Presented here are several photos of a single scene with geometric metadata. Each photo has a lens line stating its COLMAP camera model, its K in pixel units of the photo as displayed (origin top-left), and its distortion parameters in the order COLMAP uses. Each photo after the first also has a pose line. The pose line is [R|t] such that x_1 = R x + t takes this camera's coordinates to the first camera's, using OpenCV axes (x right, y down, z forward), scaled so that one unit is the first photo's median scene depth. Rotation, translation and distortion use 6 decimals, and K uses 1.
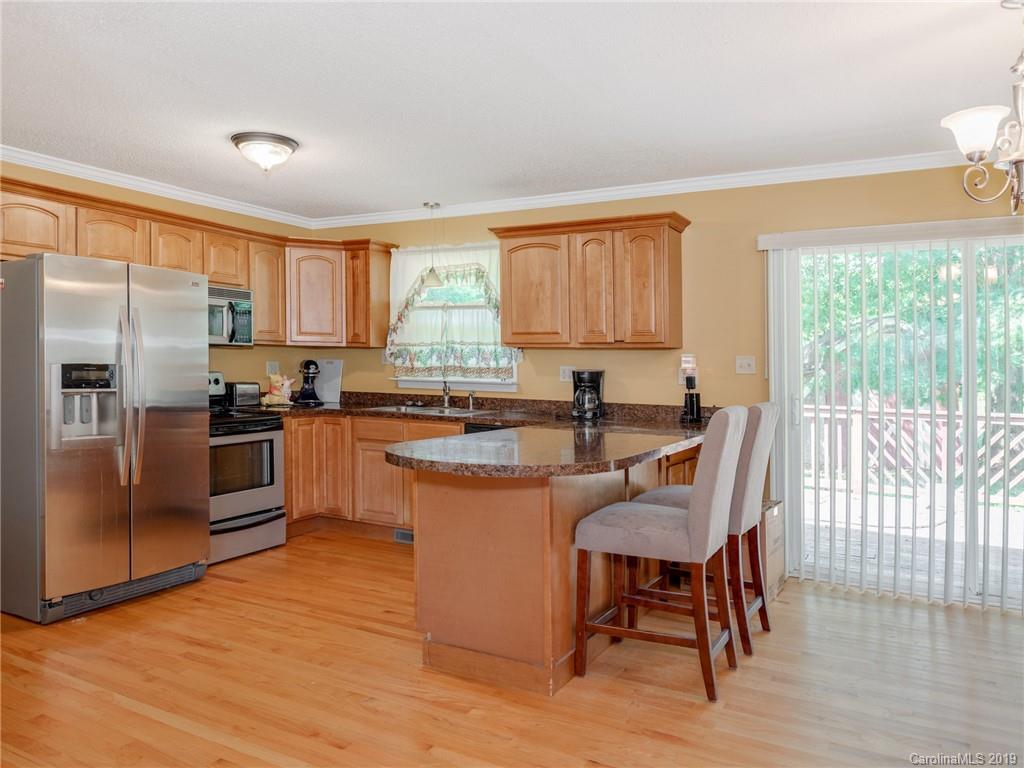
lens RADIAL K [[720.2, 0, 512.0], [0, 720.2, 384.0], [0, 0, 1]] dist [0.005361, -0.003365]
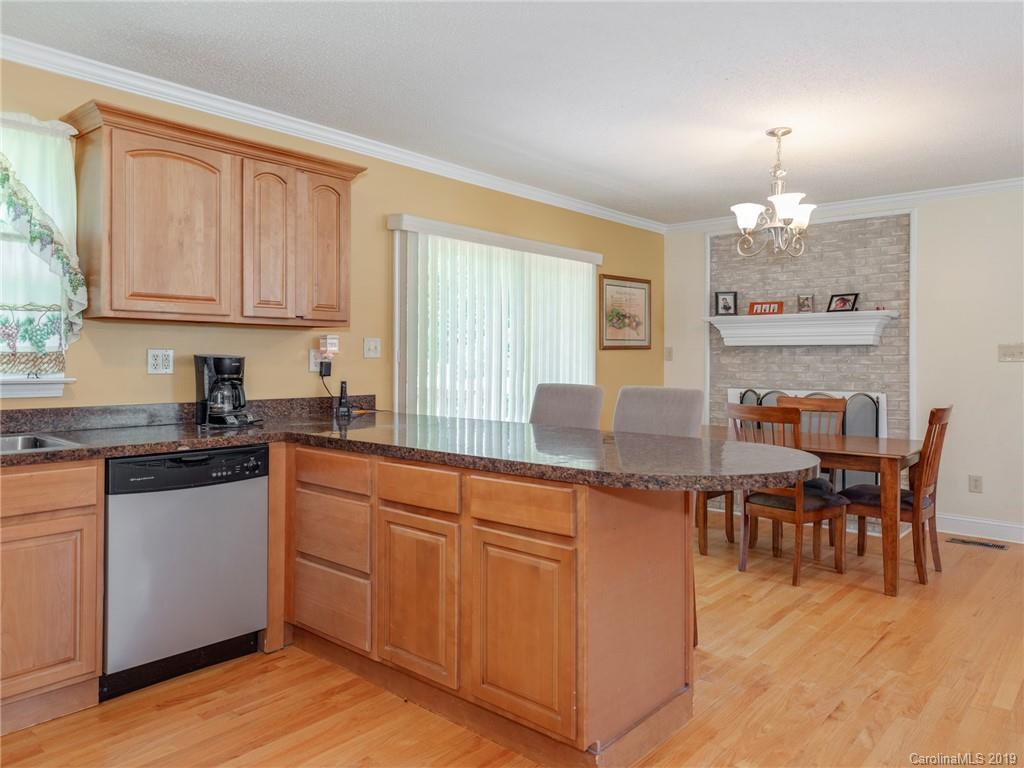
lens RADIAL K [[730.1, 0, 485.3], [0, 730.1, 373.1], [0, 0, 1]] dist [0.015610, 0.001204]
pose [[0.236195, -0.037764, 0.970972, -0.506182], [0.019459, 0.999228, 0.034130, -0.020962], [-0.971511, 0.010833, 0.236747, 0.573248]]
